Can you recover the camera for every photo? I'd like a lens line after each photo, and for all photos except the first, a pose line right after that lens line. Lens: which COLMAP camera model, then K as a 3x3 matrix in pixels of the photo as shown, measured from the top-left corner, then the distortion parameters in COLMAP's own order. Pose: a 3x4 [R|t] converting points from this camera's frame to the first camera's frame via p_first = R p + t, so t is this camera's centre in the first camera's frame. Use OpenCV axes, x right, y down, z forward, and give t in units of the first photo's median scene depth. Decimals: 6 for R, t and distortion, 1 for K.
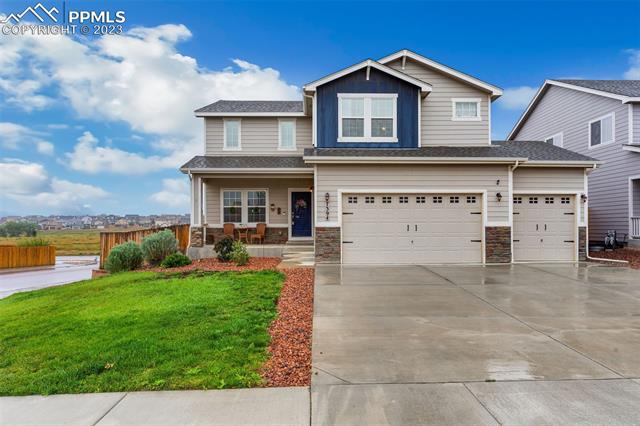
lens RADIAL K [[396.9, 0, 322.0], [0, 396.9, 227.5], [0, 0, 1]] dist [-0.009437, -0.000097]
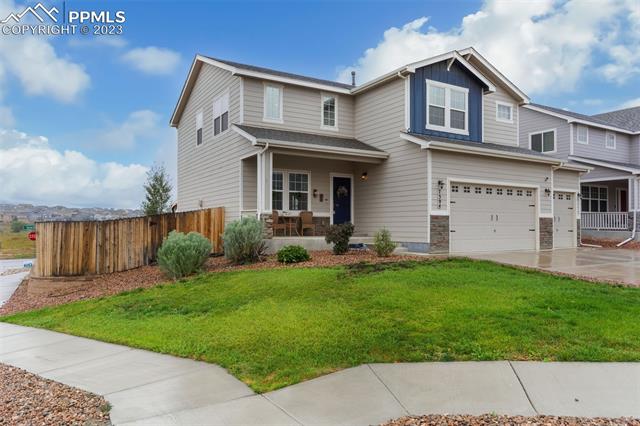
lens RADIAL K [[450.2, 0, 319.0], [0, 450.2, 213.4], [0, 0, 1]] dist [0.006323, 0.003748]
pose [[0.865139, 0.019608, 0.501148, -0.735550], [-0.006046, 0.999571, -0.028671, 0.025153], [-0.501495, 0.021774, 0.864886, 0.180030]]
